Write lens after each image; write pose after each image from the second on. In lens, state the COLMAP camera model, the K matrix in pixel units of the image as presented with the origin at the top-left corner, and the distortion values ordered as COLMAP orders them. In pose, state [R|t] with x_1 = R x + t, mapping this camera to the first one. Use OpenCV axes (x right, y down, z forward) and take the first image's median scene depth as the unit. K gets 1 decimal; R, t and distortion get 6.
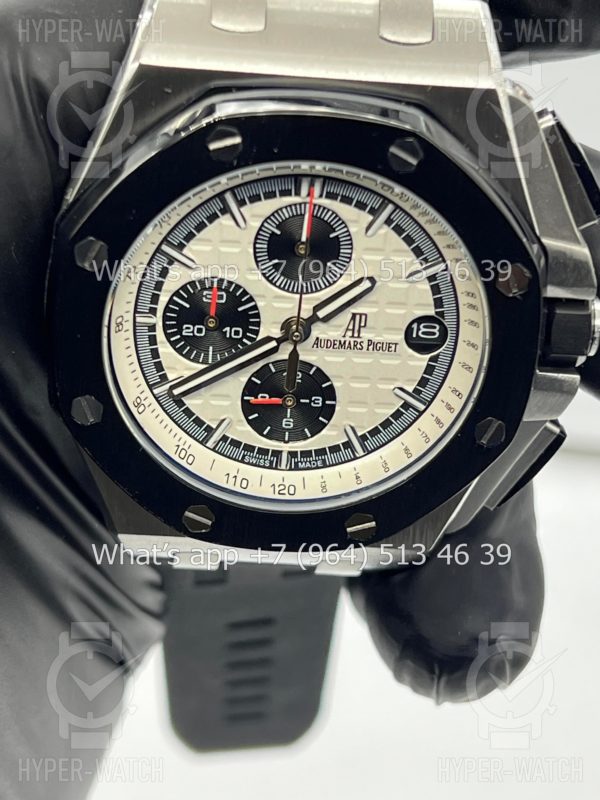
lens RADIAL K [[1849.4, 0, 293.4], [0, 1849.4, 400.7], [0, 0, 1]] dist [0.172673, 0.000000]
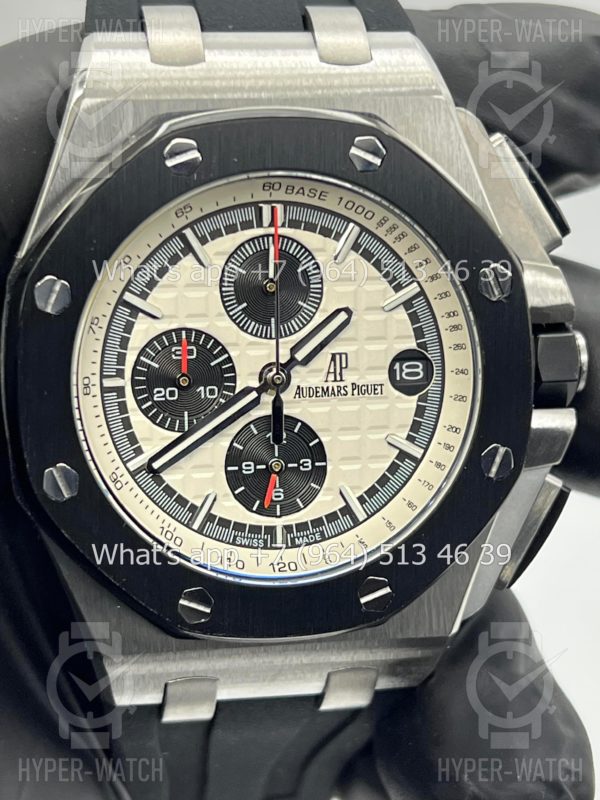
lens RADIAL K [[1849.4, 0, 305.8], [0, 1849.4, 404.2], [0, 0, 1]] dist [0.172673, 0.000000]
pose [[0.983937, -0.119979, 0.132183, -0.107862], [0.159746, 0.922271, -0.351990, 0.303731], [-0.079677, 0.367452, 0.926623, 0.138590]]
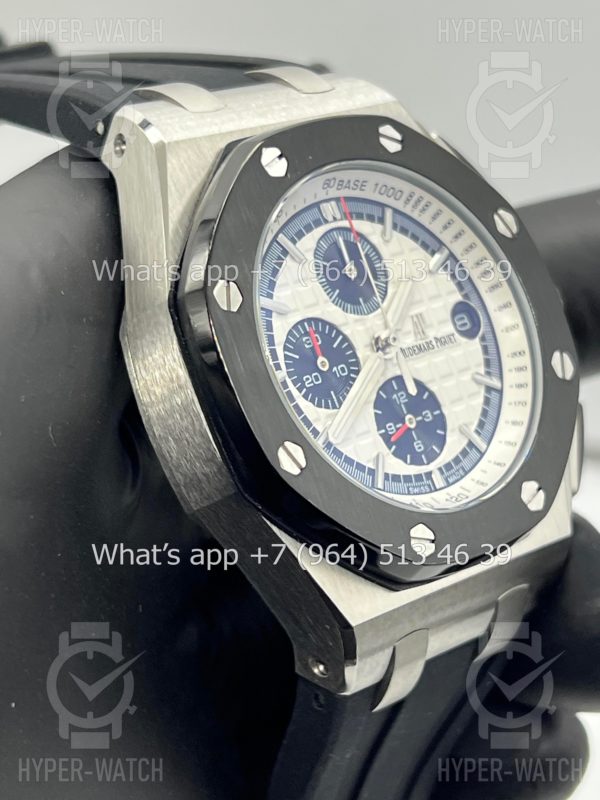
lens RADIAL K [[1849.4, 0, 302.5], [0, 1849.4, 397.3], [0, 0, 1]] dist [0.172673, 0.000000]
pose [[0.717610, -0.318182, 0.619513, -0.683655], [0.628780, 0.678475, -0.379879, 0.346961], [-0.299453, 0.662142, 0.686947, 0.317600]]
